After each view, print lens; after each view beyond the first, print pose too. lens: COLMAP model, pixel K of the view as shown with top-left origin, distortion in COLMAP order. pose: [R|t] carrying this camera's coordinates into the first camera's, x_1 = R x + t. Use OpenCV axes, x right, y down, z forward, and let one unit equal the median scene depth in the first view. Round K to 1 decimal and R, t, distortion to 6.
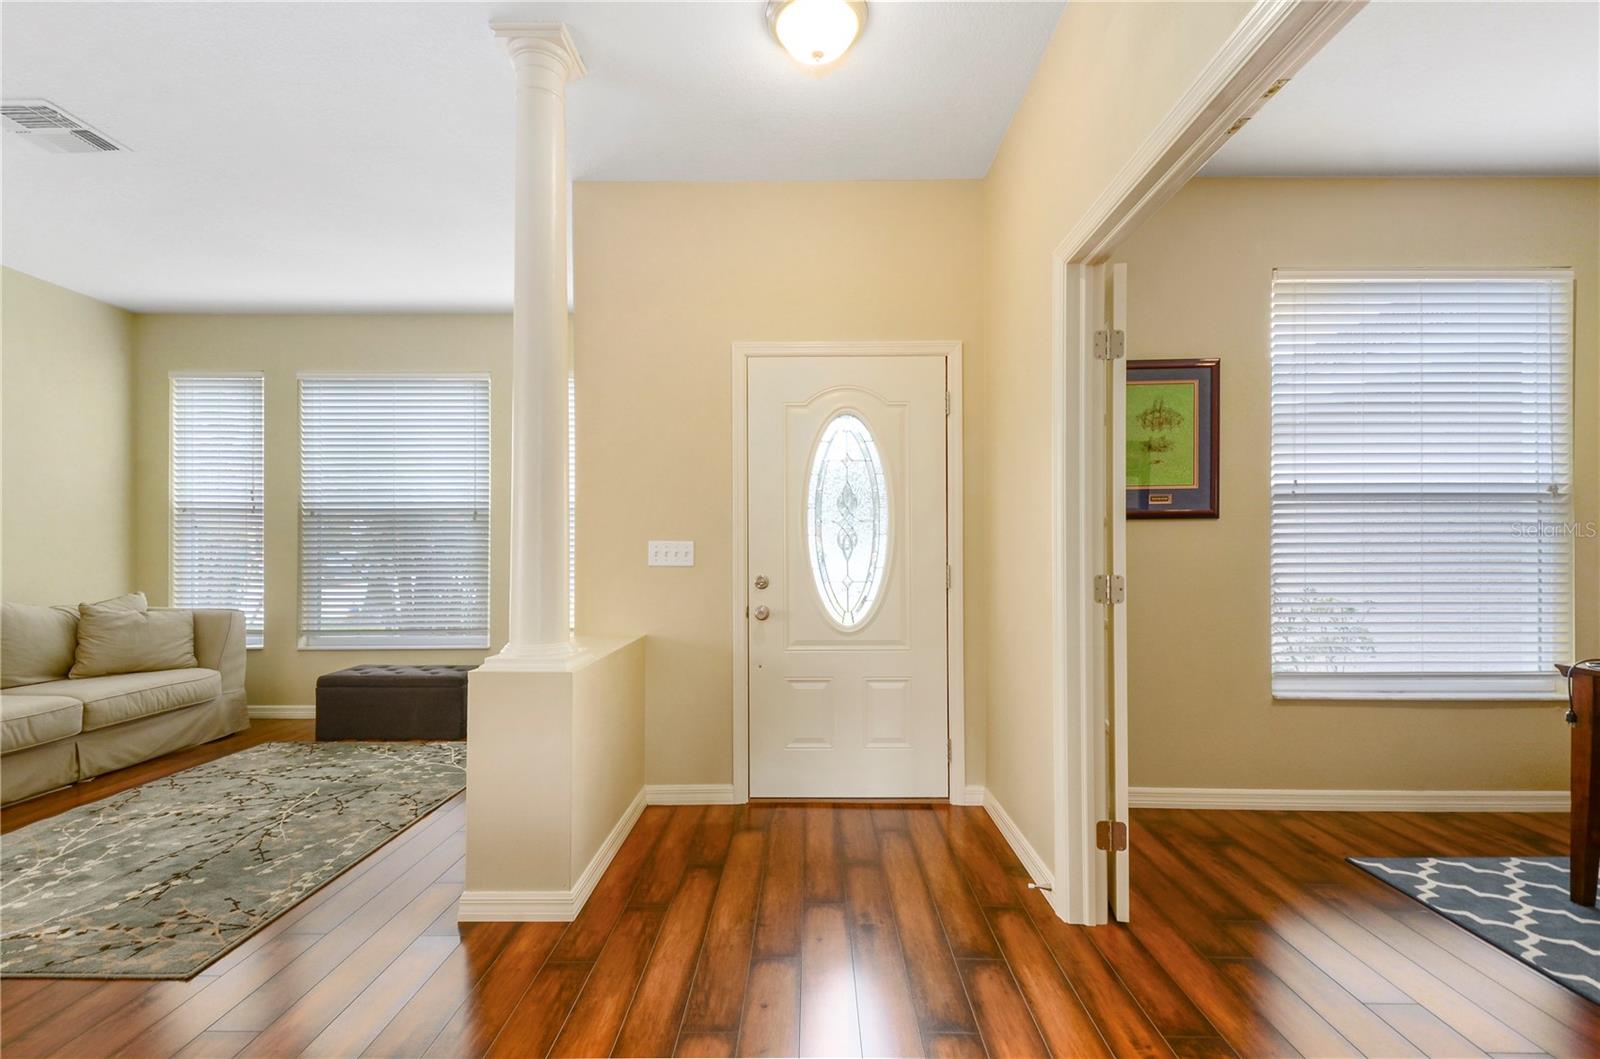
lens RADIAL K [[715.1, 0, 812.6], [0, 715.1, 545.1], [0, 0, 1]] dist [0.020927, -0.012235]
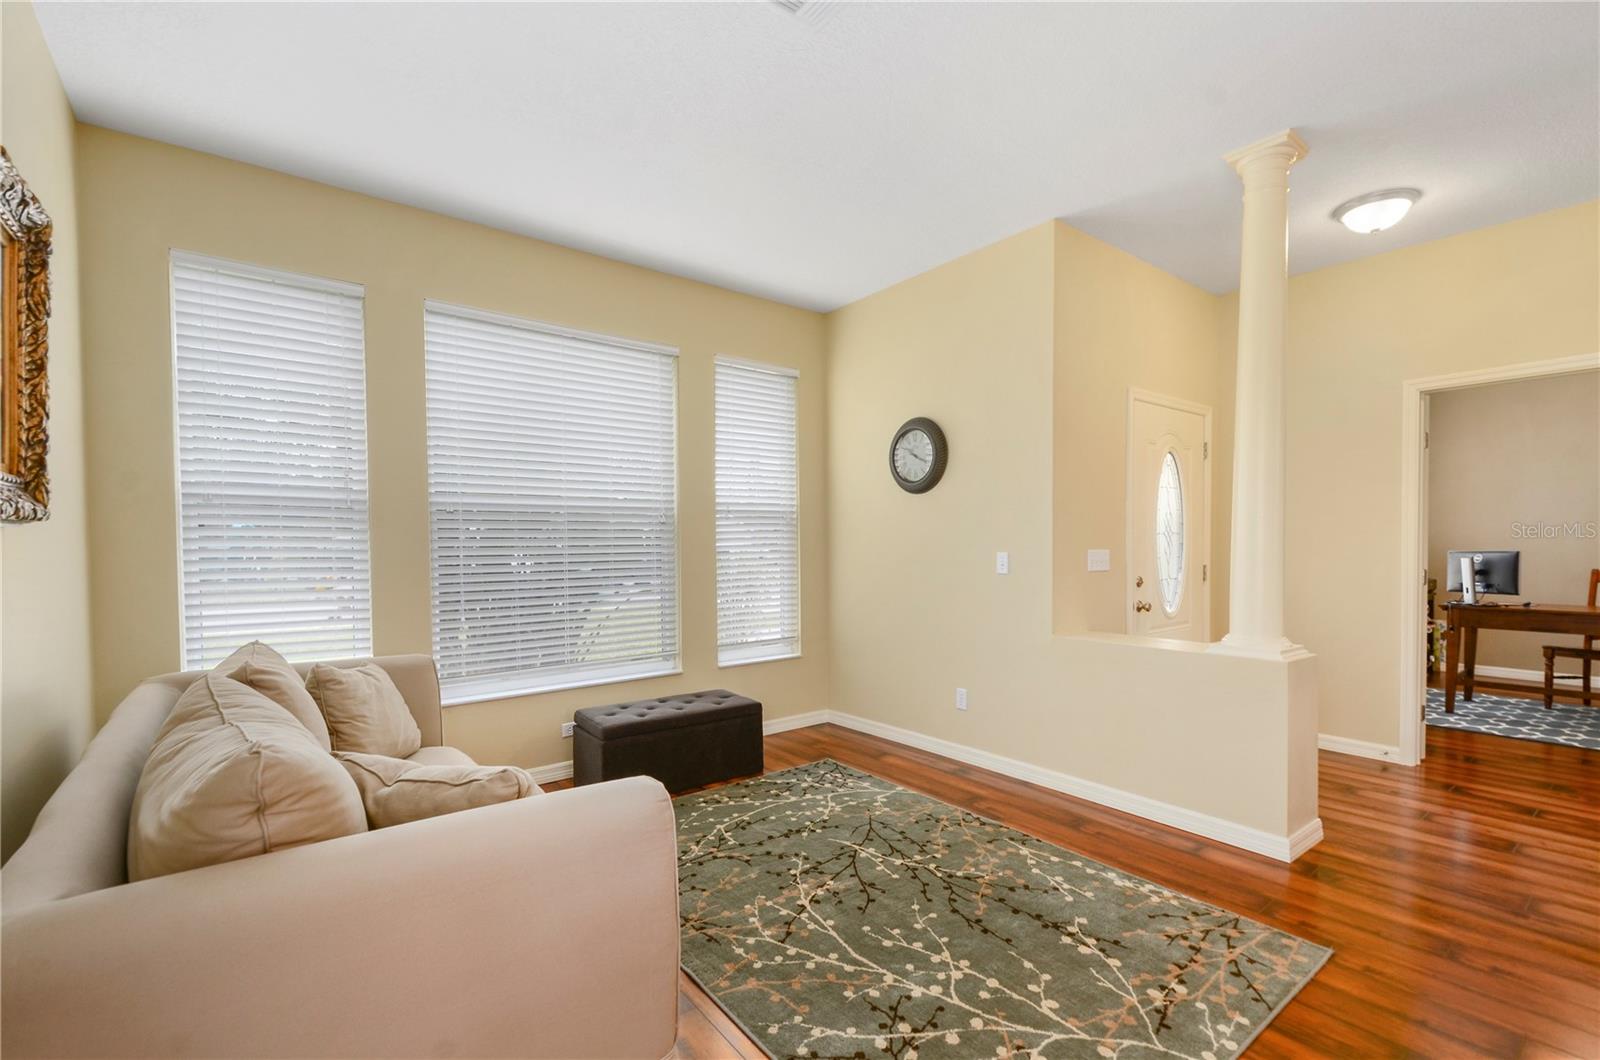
lens RADIAL K [[696.2, 0, 794.5], [0, 696.2, 547.0], [0, 0, 1]] dist [0.002864, -0.000670]
pose [[0.789848, -0.006031, 0.613273, -1.272231], [0.000174, 0.999954, 0.009610, -0.020478], [-0.613302, -0.007484, 0.789813, 0.388332]]
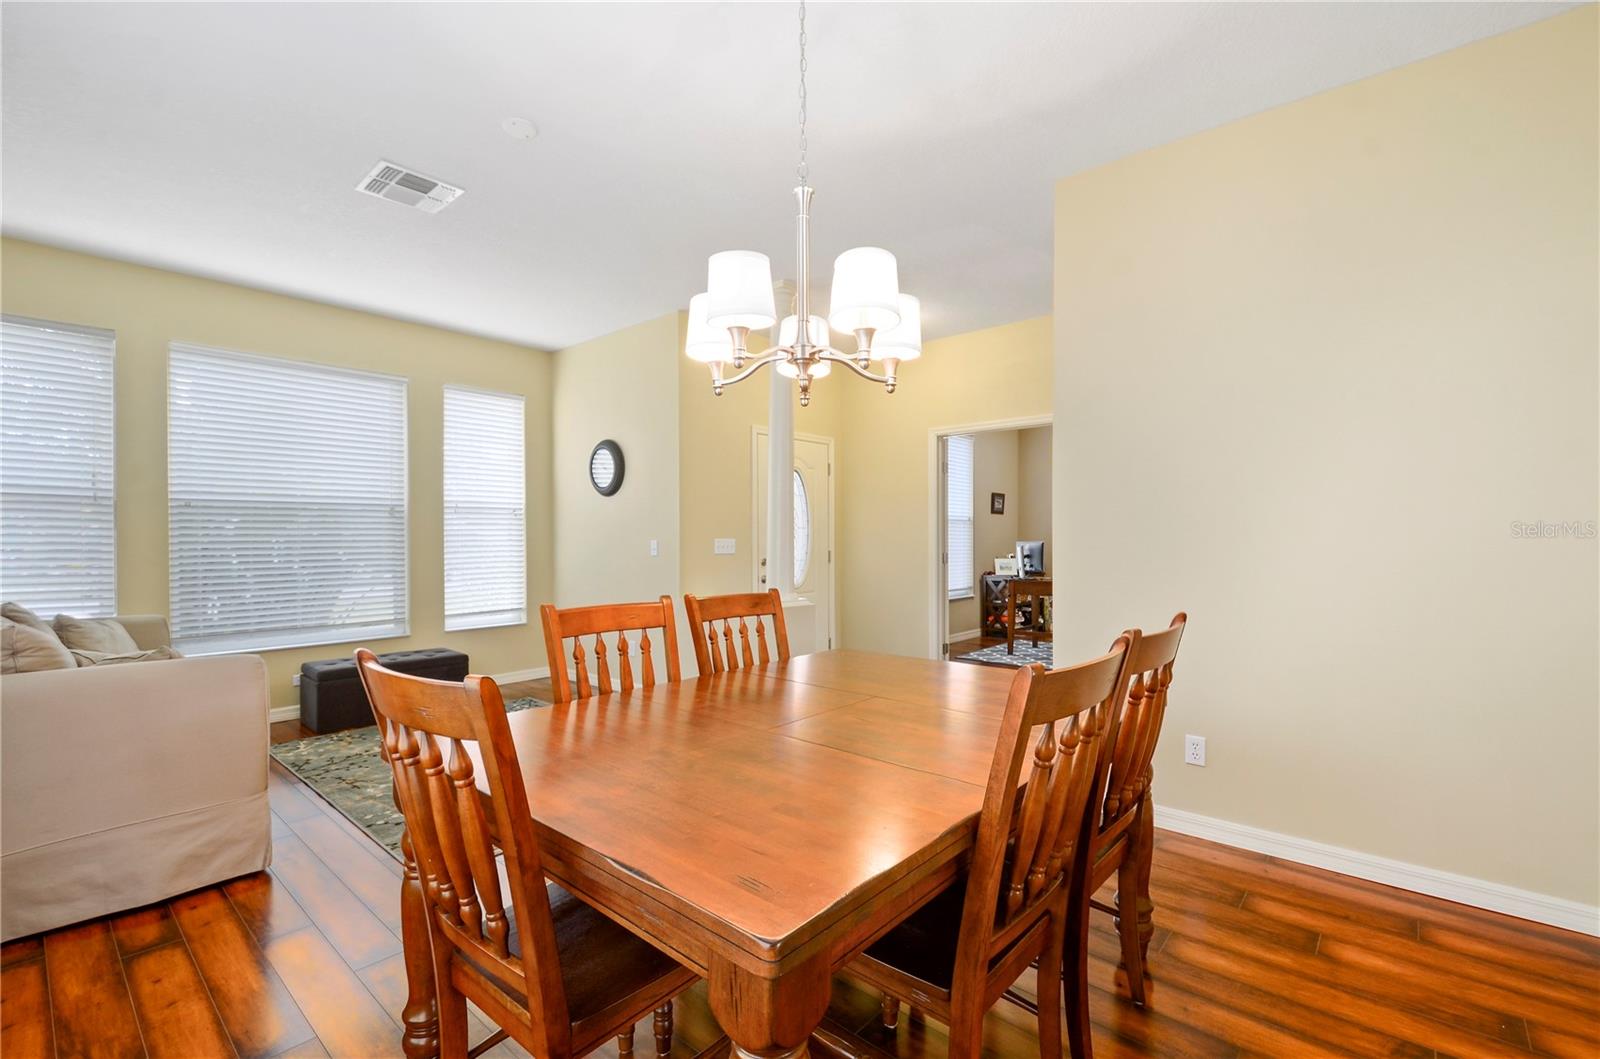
lens RADIAL K [[689.8, 0, 800.0], [0, 689.8, 529.5], [0, 0, 1]] dist [-0.000668, -0.009511]
pose [[0.650215, 0.010510, 0.759677, -1.274566], [-0.002568, 0.999929, -0.011636, -0.007683], [-0.759746, 0.005615, 0.650196, -0.173533]]
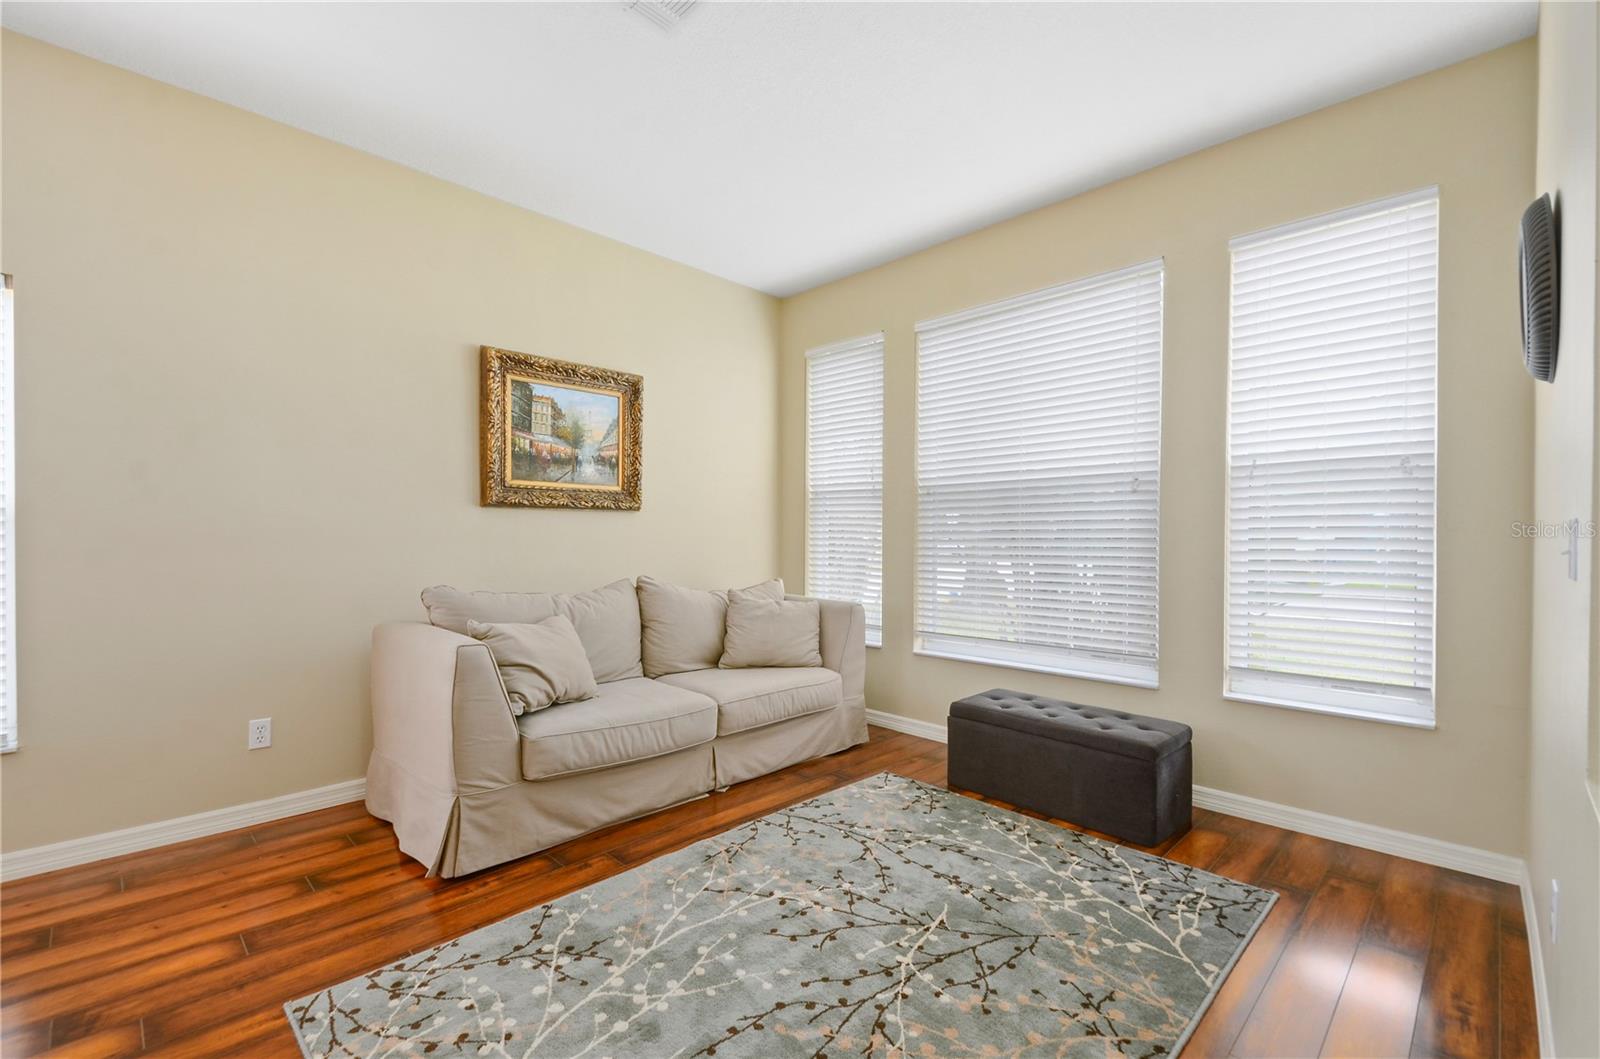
lens RADIAL K [[694.8, 0, 800.0], [0, 694.8, 529.5], [0, 0, 1]] dist [0.026791, -0.000107]
pose [[0.714392, -0.002127, -0.699742, -0.354333], [-0.002042, 0.999985, -0.005125, 0.006477], [0.699743, 0.005090, 0.714377, 0.479996]]
